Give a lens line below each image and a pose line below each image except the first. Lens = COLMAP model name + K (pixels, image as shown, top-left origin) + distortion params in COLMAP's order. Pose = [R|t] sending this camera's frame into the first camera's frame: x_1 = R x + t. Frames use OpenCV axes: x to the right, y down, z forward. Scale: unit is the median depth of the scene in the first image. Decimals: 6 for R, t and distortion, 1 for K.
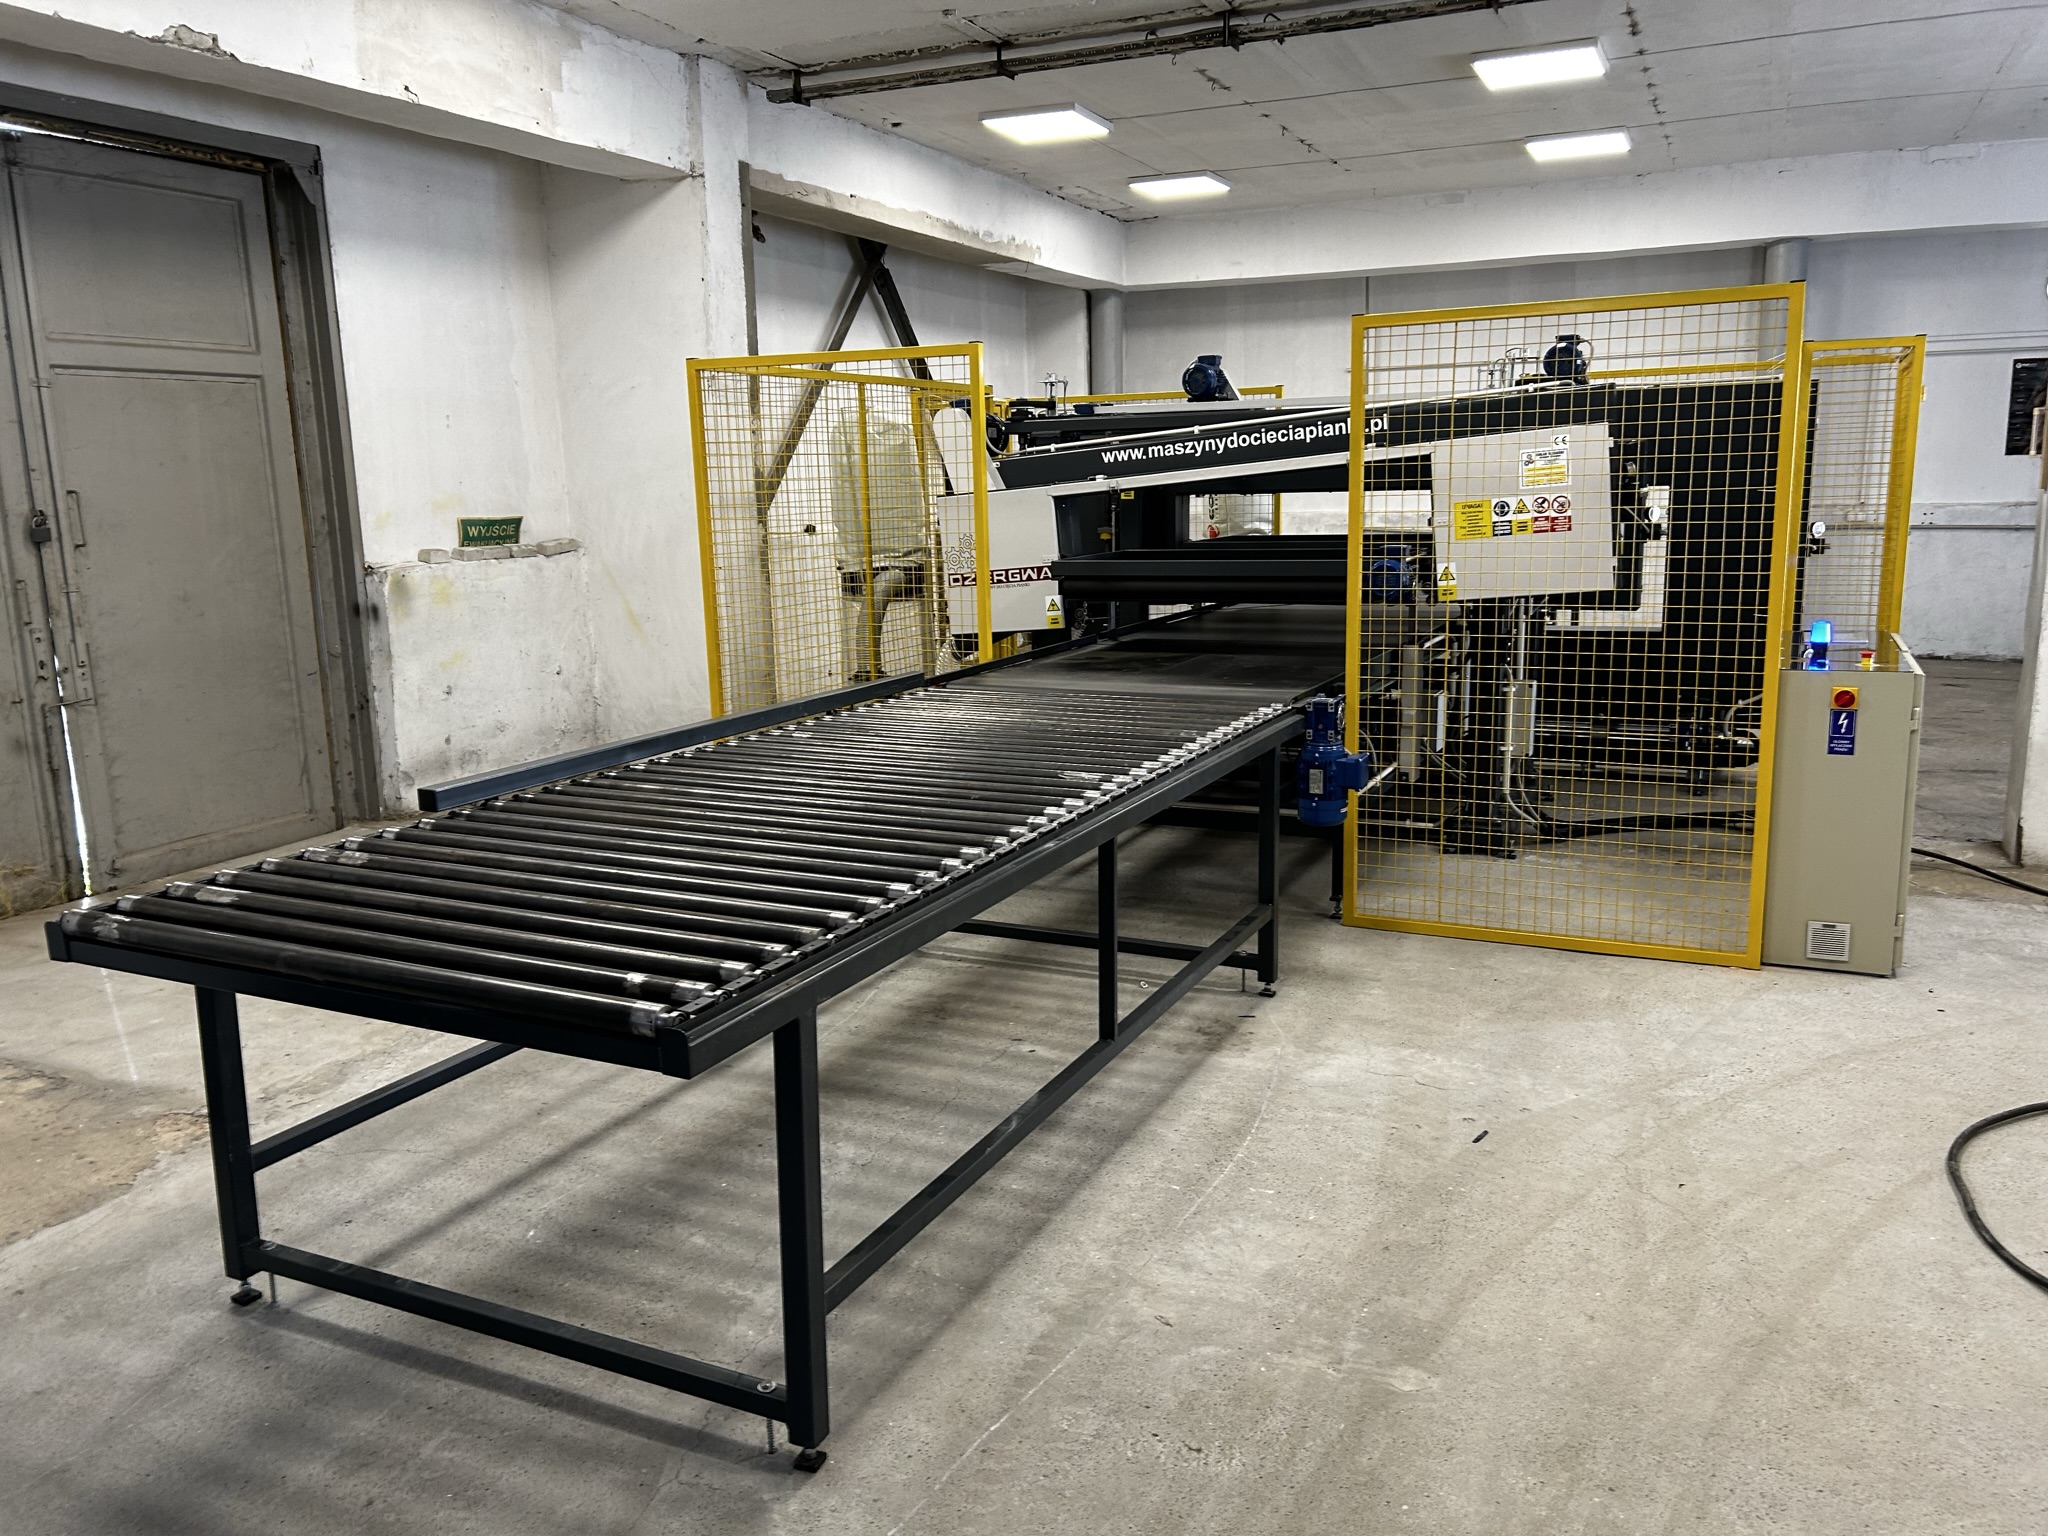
lens RADIAL K [[1528.3, 0, 1041.3], [0, 1528.3, 754.2], [0, 0, 1]] dist [0.079386, -0.088054]
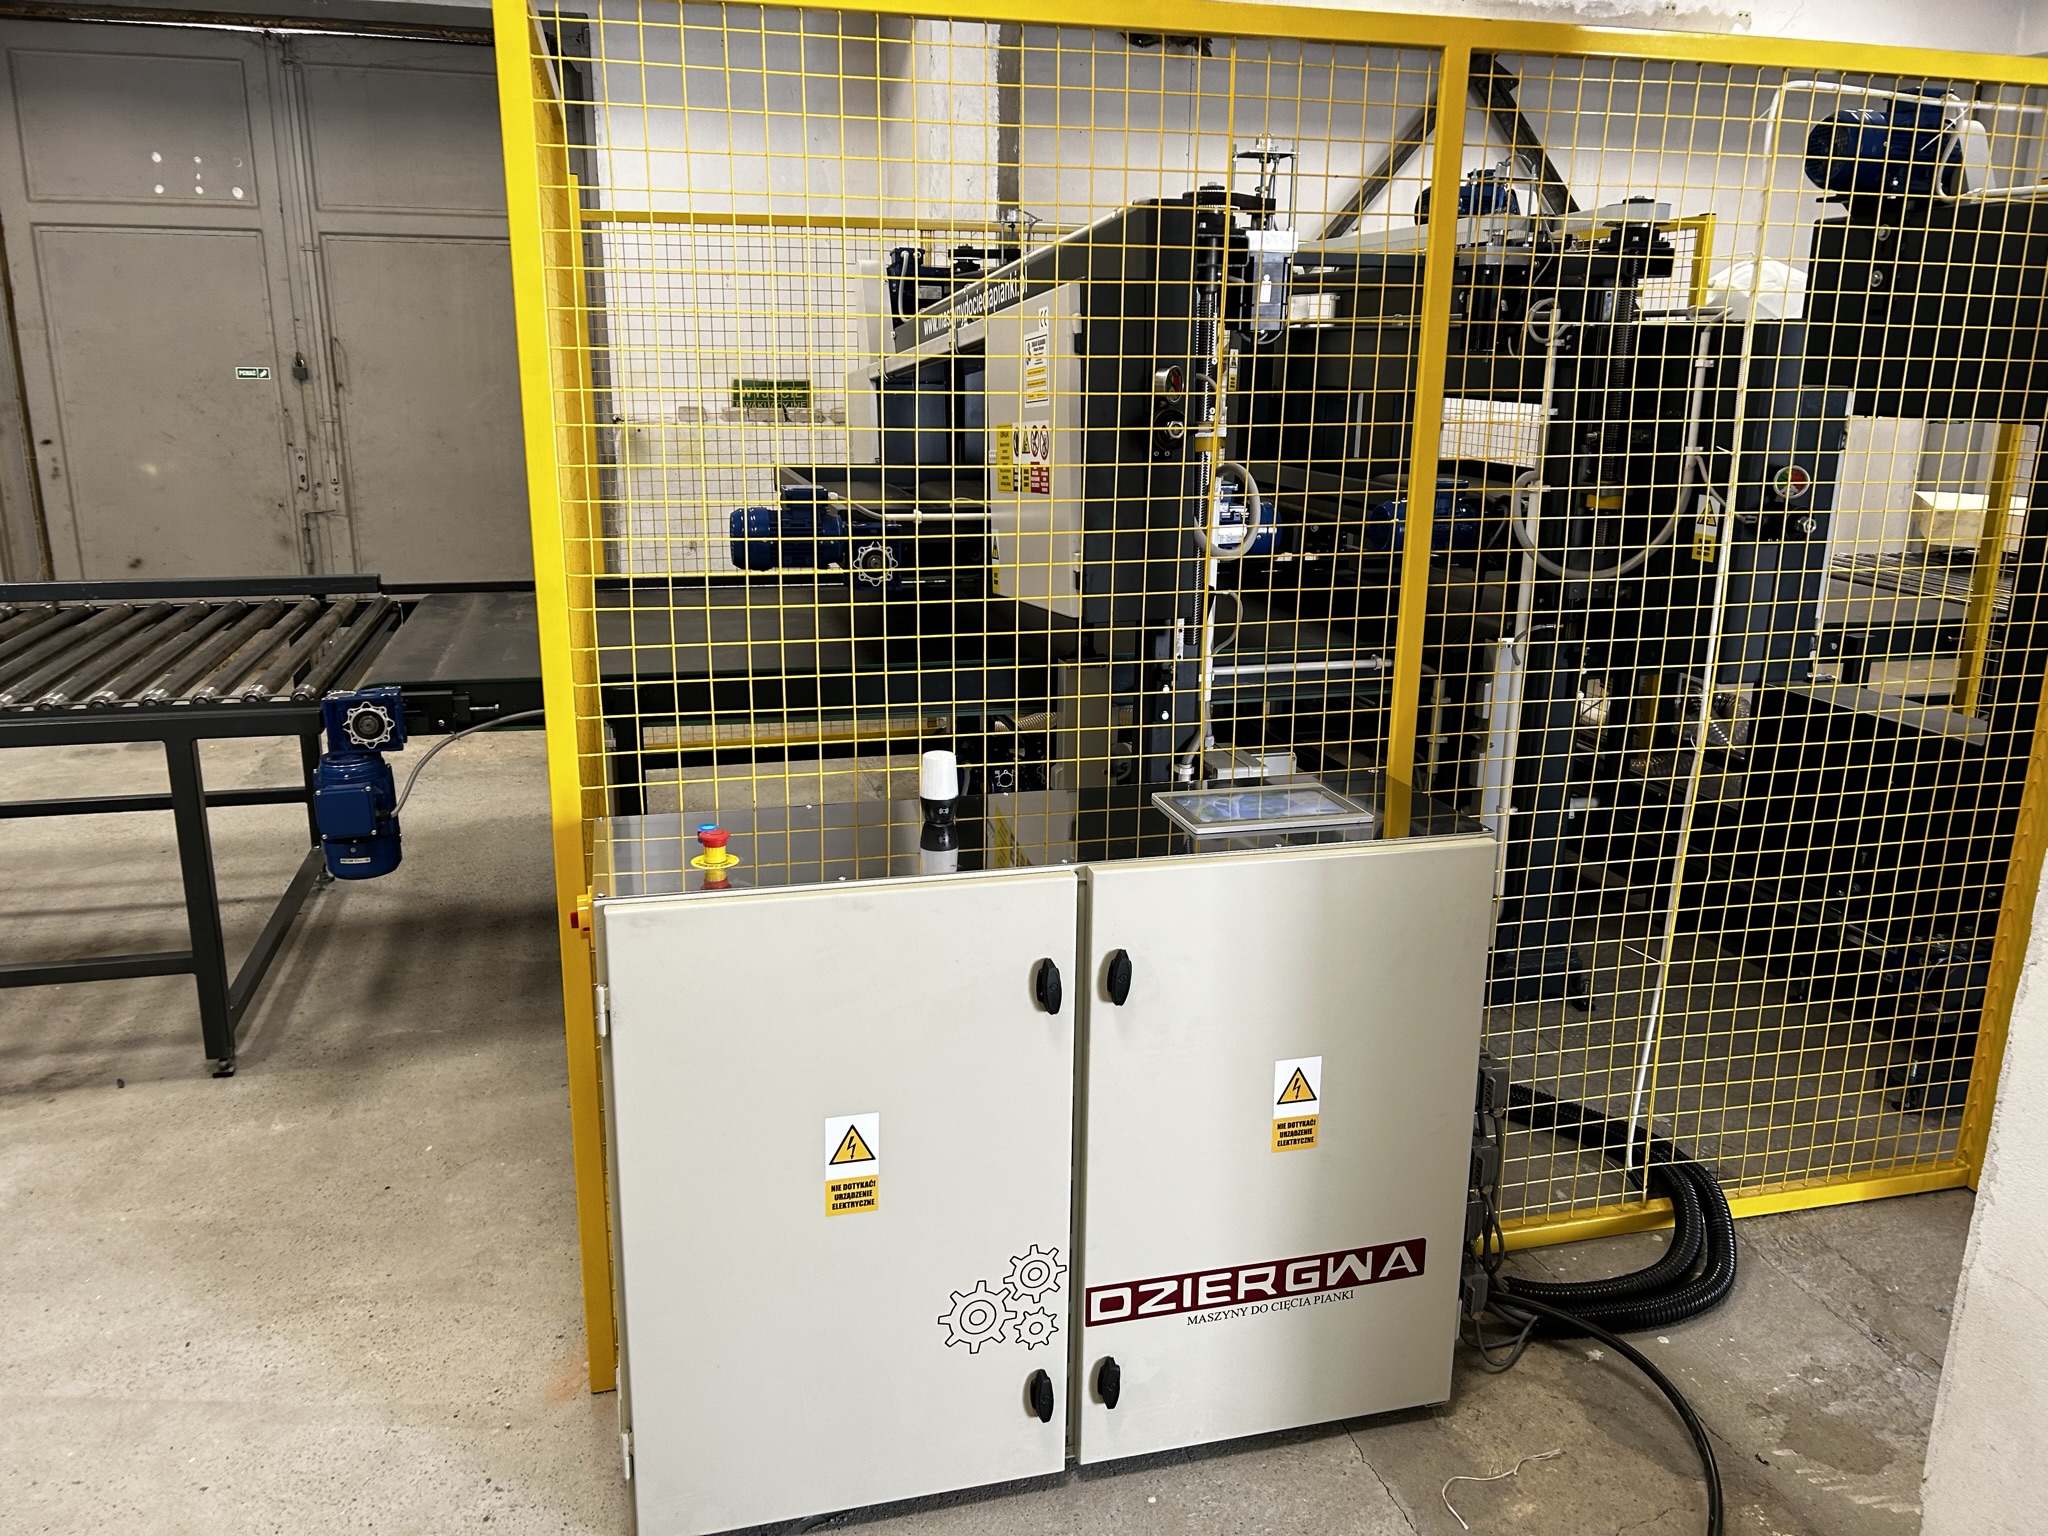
lens RADIAL K [[1543.6, 0, 1032.1], [0, 1543.6, 740.5], [0, 0, 1]] dist [0.061114, -0.070921]
pose [[0.649185, 0.217026, -0.729012, 0.610746], [-0.161321, 0.975912, 0.146872, -0.114371], [0.743327, 0.022257, 0.668558, 0.527826]]
